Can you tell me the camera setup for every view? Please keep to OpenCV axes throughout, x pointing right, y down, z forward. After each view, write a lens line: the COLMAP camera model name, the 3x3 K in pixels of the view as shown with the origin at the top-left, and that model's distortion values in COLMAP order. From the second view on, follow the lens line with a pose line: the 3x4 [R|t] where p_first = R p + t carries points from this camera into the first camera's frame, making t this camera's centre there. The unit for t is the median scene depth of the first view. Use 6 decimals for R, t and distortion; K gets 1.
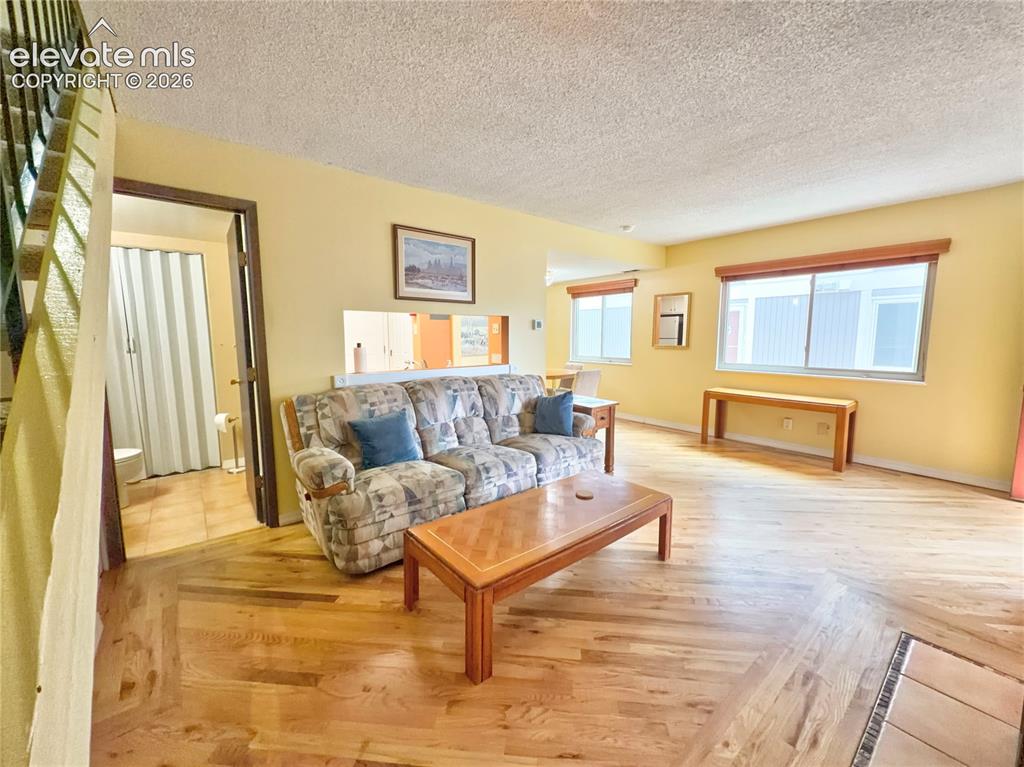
lens RADIAL K [[409.0, 0, 512.0], [0, 409.0, 383.5], [0, 0, 1]] dist [0.007849, 0.000226]
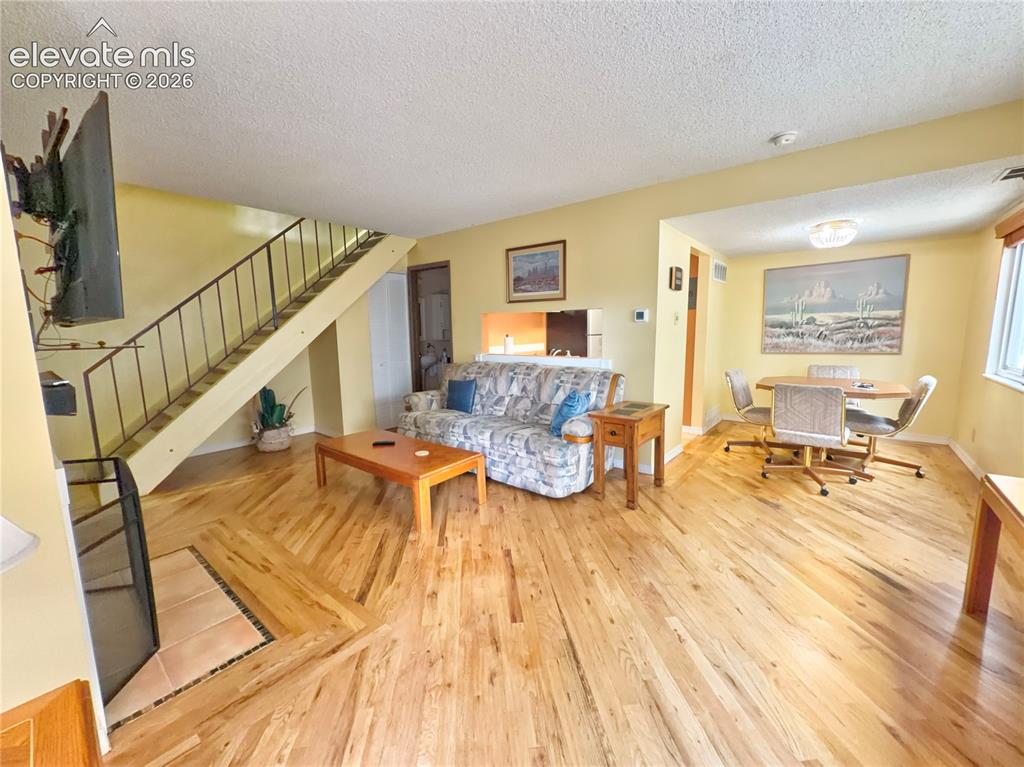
lens RADIAL K [[409.0, 0, 512.0], [0, 409.0, 383.5], [0, 0, 1]] dist [0.007849, 0.000226]
pose [[0.201204, 0.132432, -0.970556, 1.383234], [-0.103800, 0.988123, 0.113311, -0.119040], [0.974034, 0.077946, 0.212561, 0.927061]]
